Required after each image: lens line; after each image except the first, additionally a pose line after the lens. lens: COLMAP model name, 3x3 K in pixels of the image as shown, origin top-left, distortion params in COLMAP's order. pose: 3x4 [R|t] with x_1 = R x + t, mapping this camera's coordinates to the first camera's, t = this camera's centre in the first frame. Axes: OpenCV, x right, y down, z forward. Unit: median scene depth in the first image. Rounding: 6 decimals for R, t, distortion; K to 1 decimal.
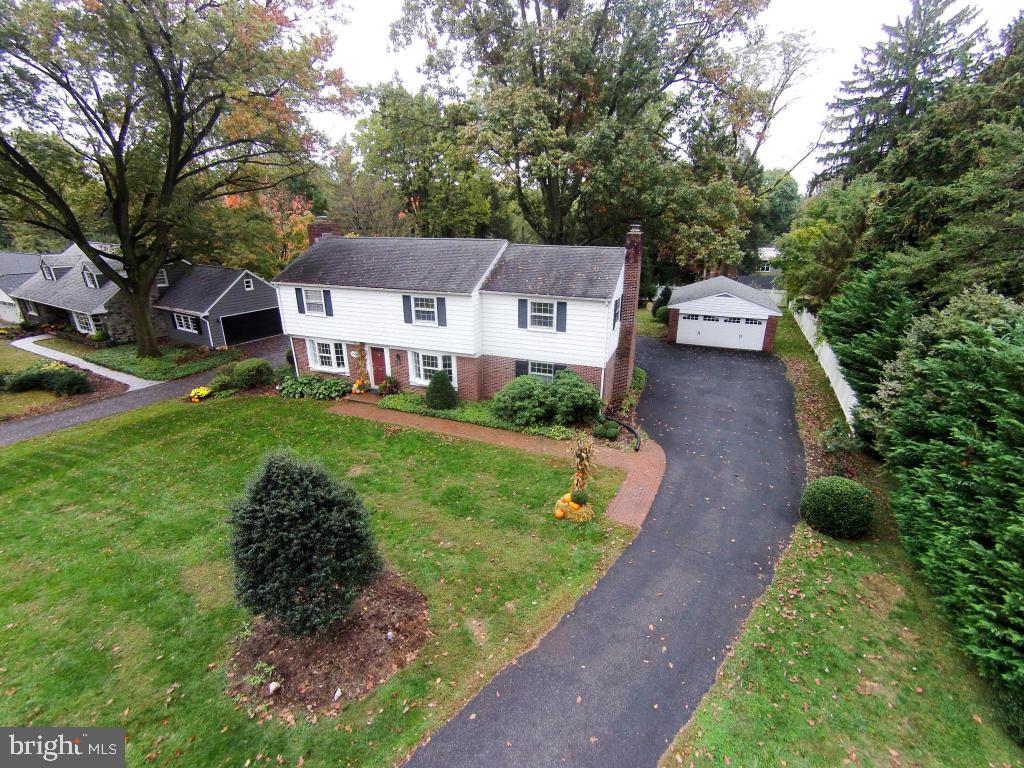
lens RADIAL K [[491.8, 0, 516.5], [0, 491.8, 396.8], [0, 0, 1]] dist [-0.064191, 0.036863]
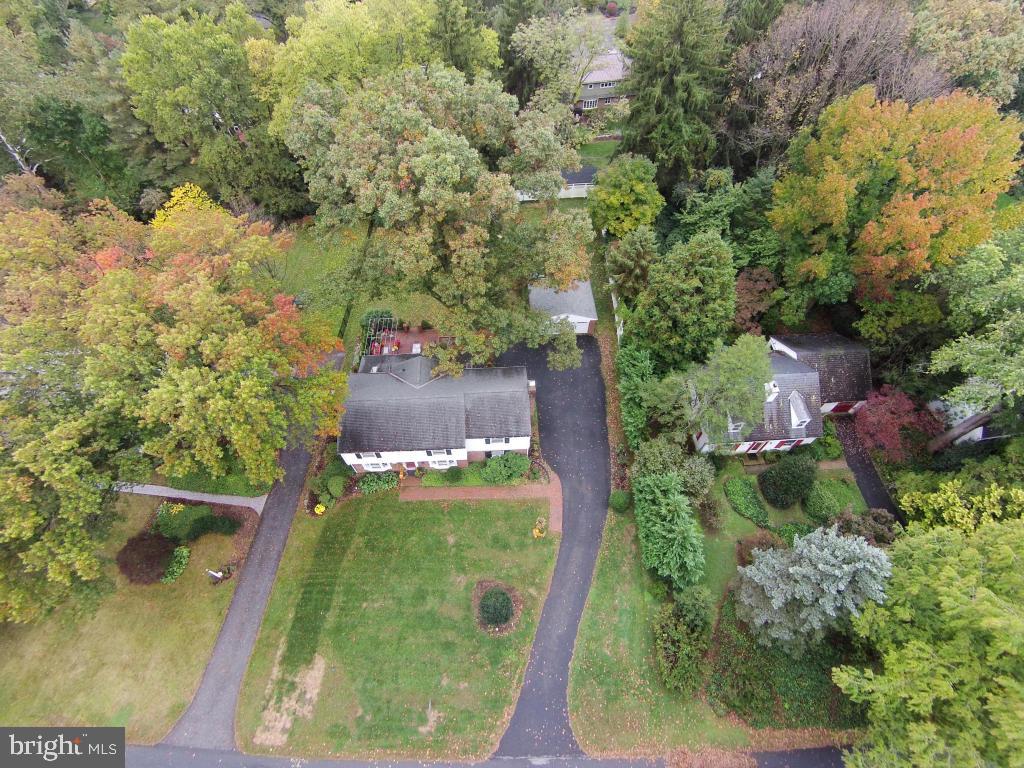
lens RADIAL K [[499.3, 0, 512.8], [0, 499.3, 404.9], [0, 0, 1]] dist [-0.065229, 0.045557]
pose [[0.917572, -0.333845, 0.215892, -0.284567], [0.141890, 0.782253, 0.606586, -1.500820], [-0.371388, -0.525954, 0.765143, -0.554521]]
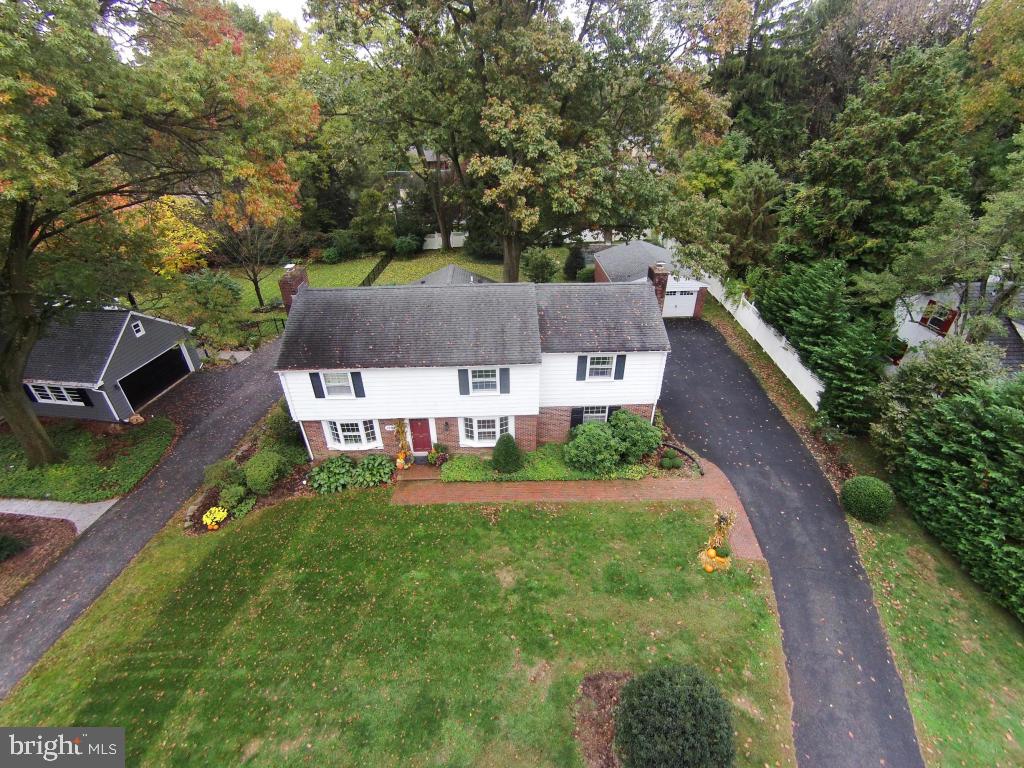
lens RADIAL K [[491.8, 0, 516.5], [0, 491.8, 396.8], [0, 0, 1]] dist [-0.064191, 0.036863]
pose [[0.920134, -0.216690, 0.326189, -0.447860], [0.146240, 0.962831, 0.227092, -0.354070], [-0.363273, -0.161253, 0.917622, 0.090815]]
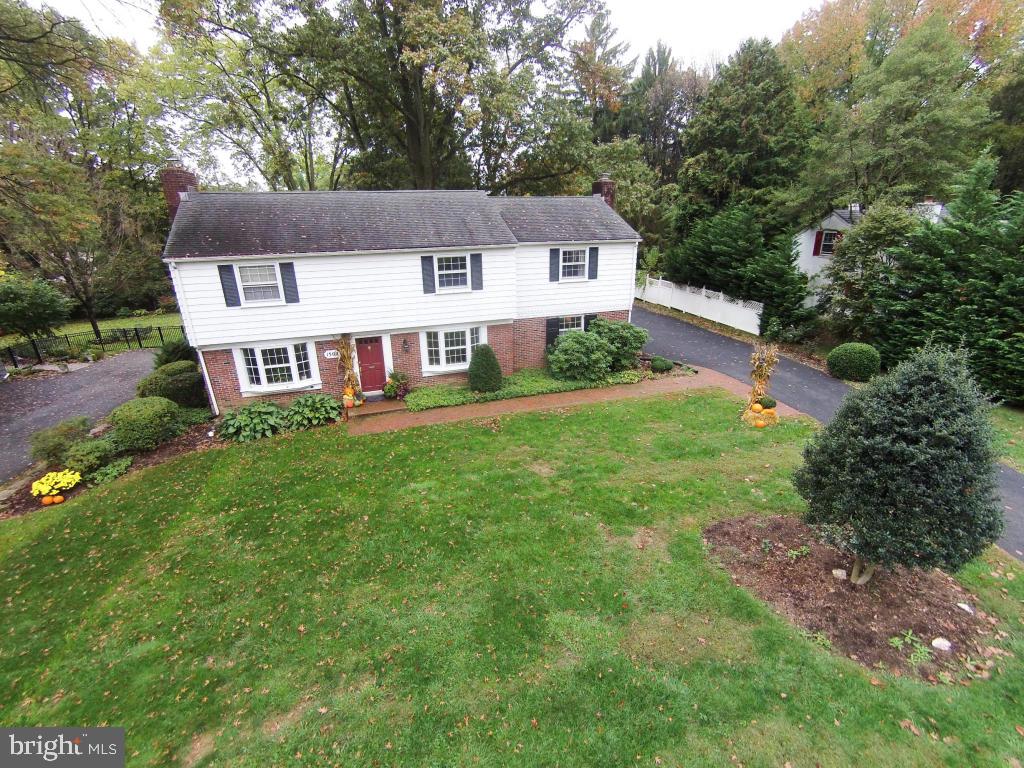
lens RADIAL K [[491.8, 0, 516.5], [0, 491.8, 396.8], [0, 0, 1]] dist [-0.064191, 0.036863]
pose [[0.760642, -0.242448, 0.602198, -0.630727], [0.244934, 0.966263, 0.079645, -0.021202], [-0.601192, 0.086918, 0.794364, 0.327707]]
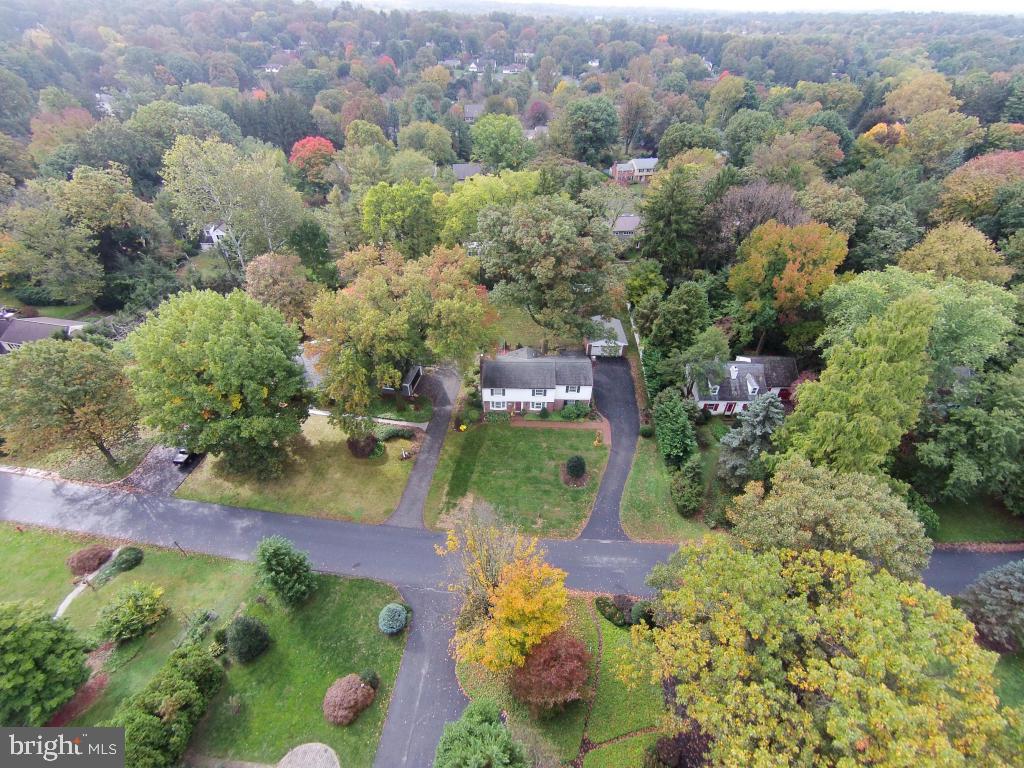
lens RADIAL K [[499.3, 0, 512.8], [0, 499.3, 404.9], [0, 0, 1]] dist [-0.065229, 0.045557]
pose [[0.935795, -0.221414, 0.274342, -1.319774], [0.115254, 0.927555, 0.355469, -1.342578], [-0.333173, -0.301027, 0.893520, -2.043036]]
